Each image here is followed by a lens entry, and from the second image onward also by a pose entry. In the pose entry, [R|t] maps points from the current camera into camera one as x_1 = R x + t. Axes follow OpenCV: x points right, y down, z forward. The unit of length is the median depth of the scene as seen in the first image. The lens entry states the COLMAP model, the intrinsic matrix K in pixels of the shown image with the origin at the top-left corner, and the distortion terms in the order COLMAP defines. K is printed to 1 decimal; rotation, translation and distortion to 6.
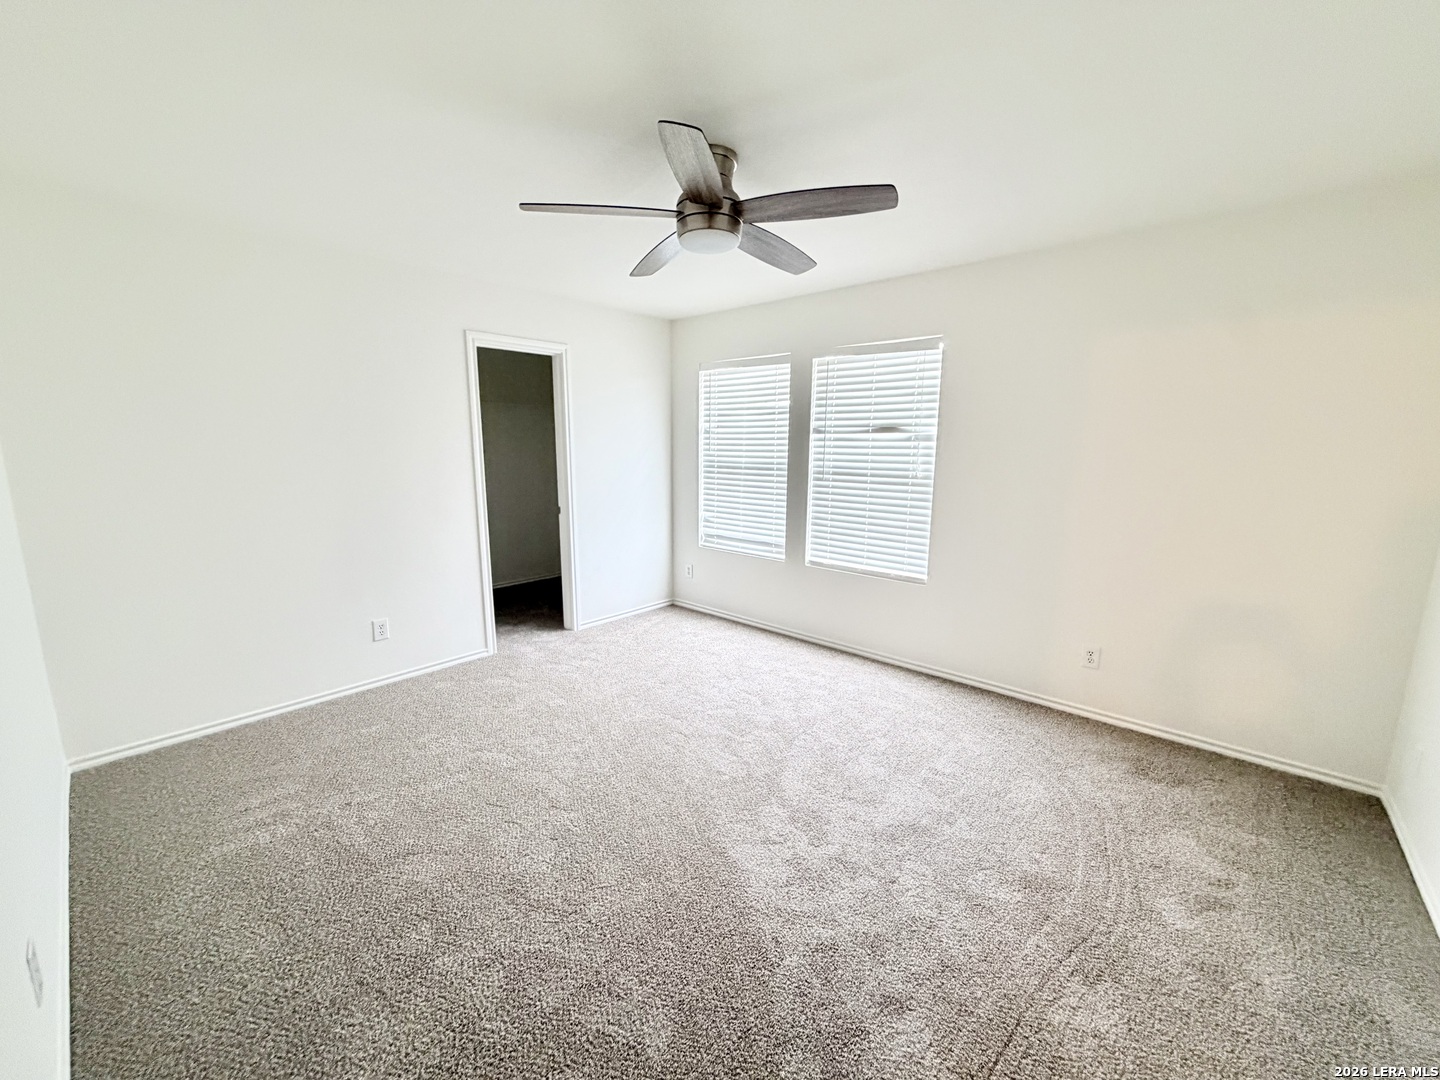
lens RADIAL K [[571.7, 0, 716.2], [0, 571.7, 542.5], [0, 0, 1]] dist [-0.000649, -0.000160]
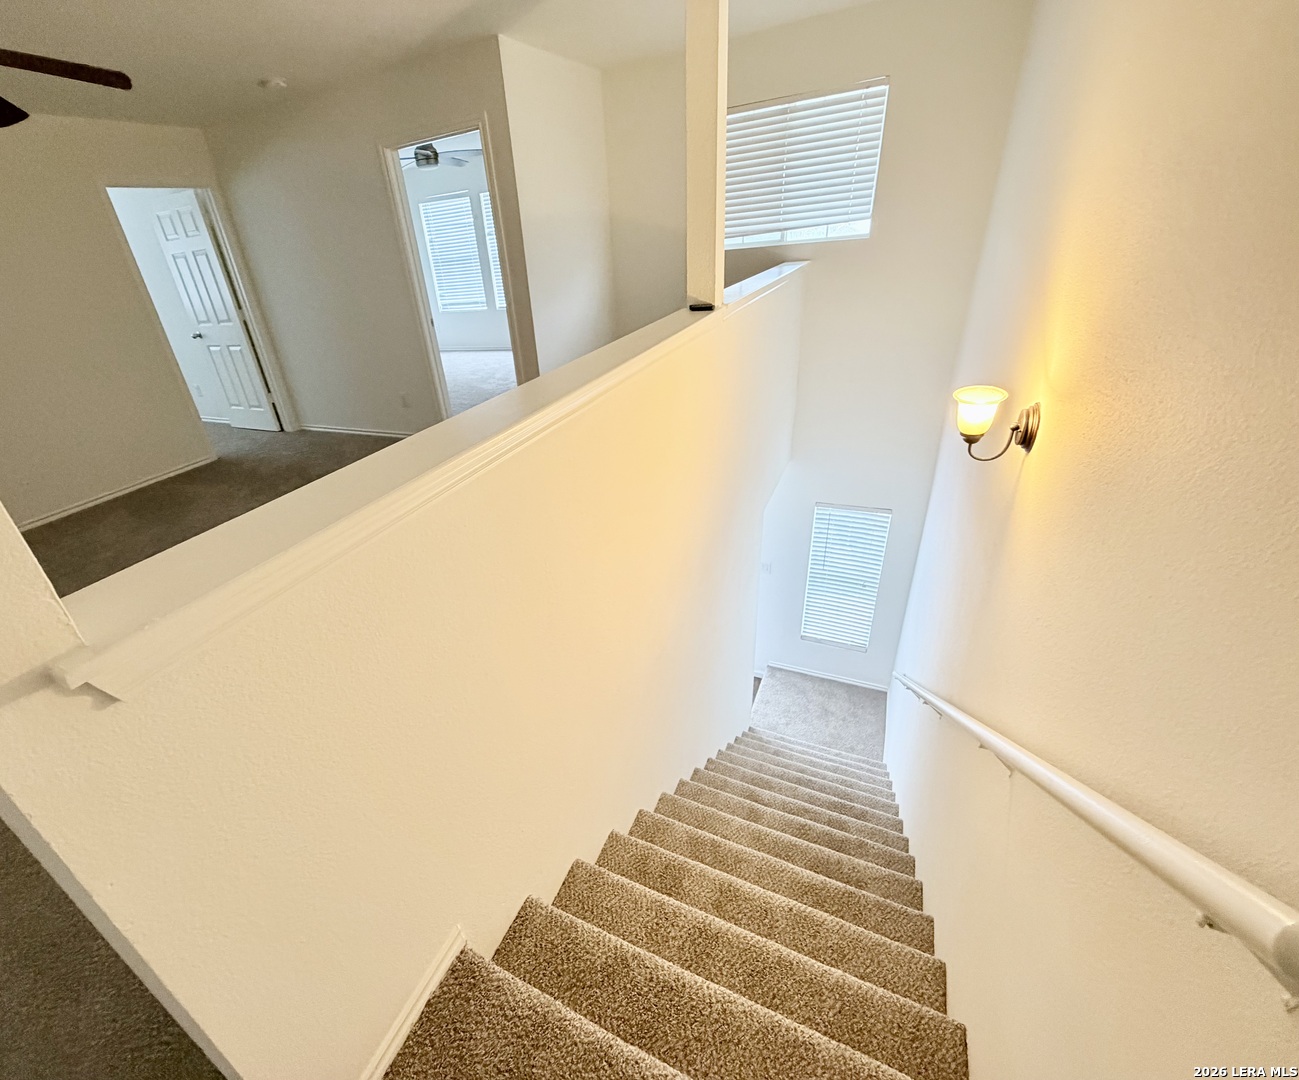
lens RADIAL K [[573.4, 0, 589.3], [0, 573.4, 542.2], [0, 0, 1]] dist [-0.000796, -0.000461]
pose [[0.959687, -0.207965, 0.189080, -0.083408], [0.142837, 0.940224, 0.309155, 0.231299], [-0.242071, -0.269685, 0.932026, -1.165647]]
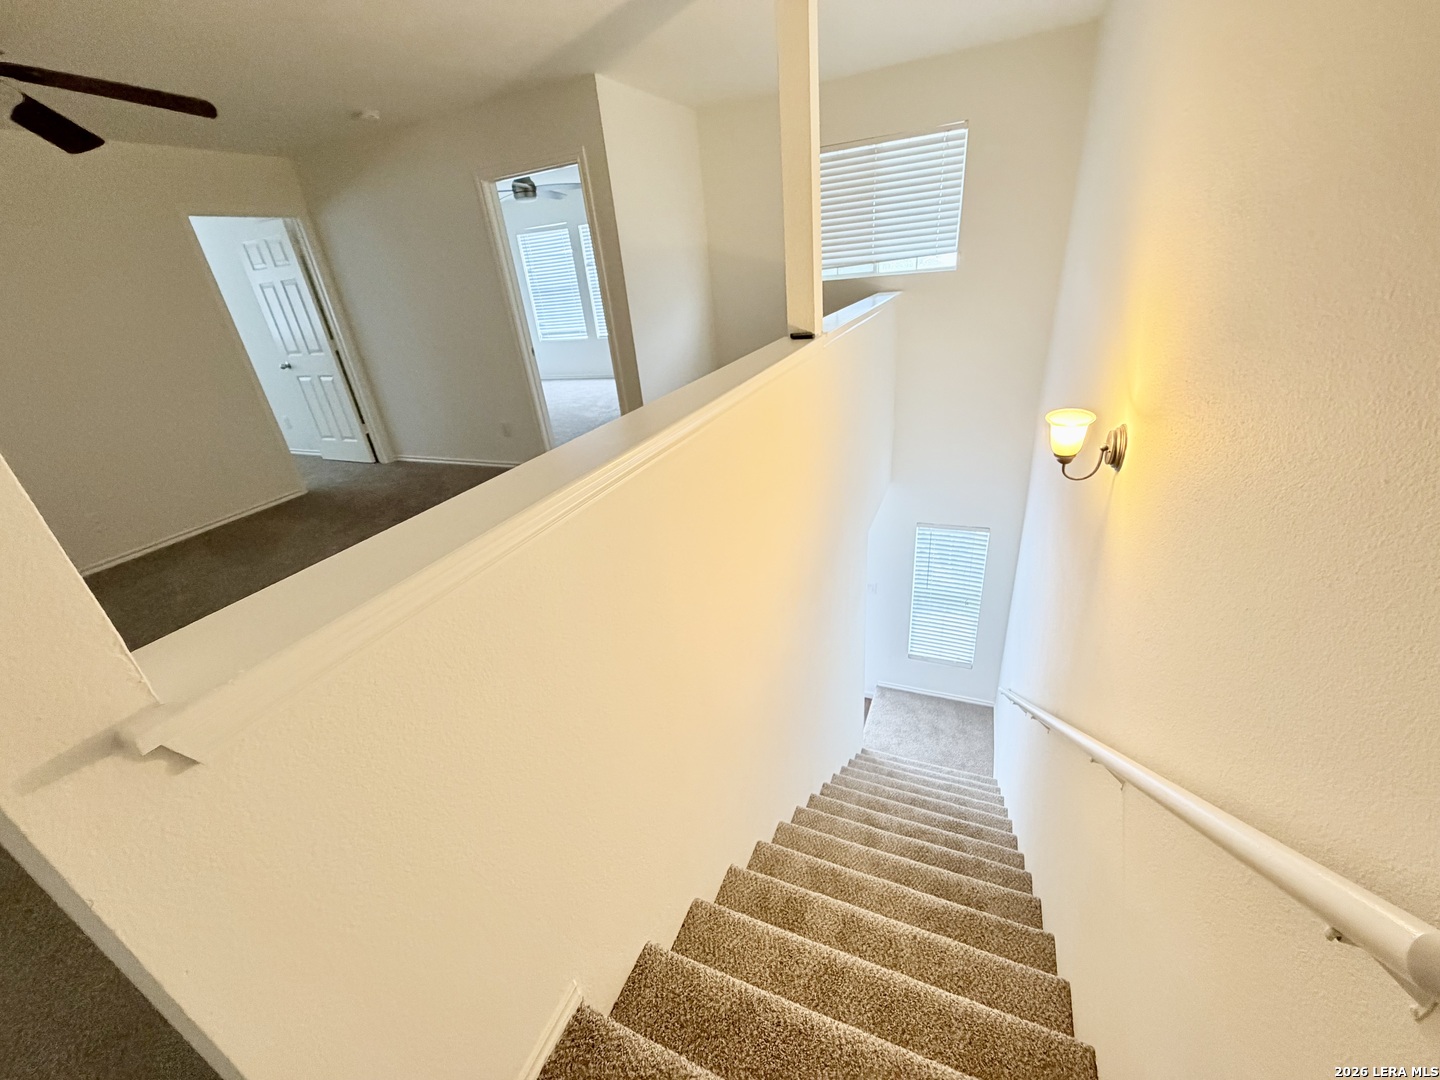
lens RADIAL K [[571.7, 0, 728.9], [0, 571.7, 542.4], [0, 0, 1]] dist [-0.000649, -0.000160]
pose [[0.940245, -0.224143, 0.256317, -0.086602], [0.150300, 0.948676, 0.278252, 0.229848], [-0.305530, -0.223100, 0.925677, -1.158824]]
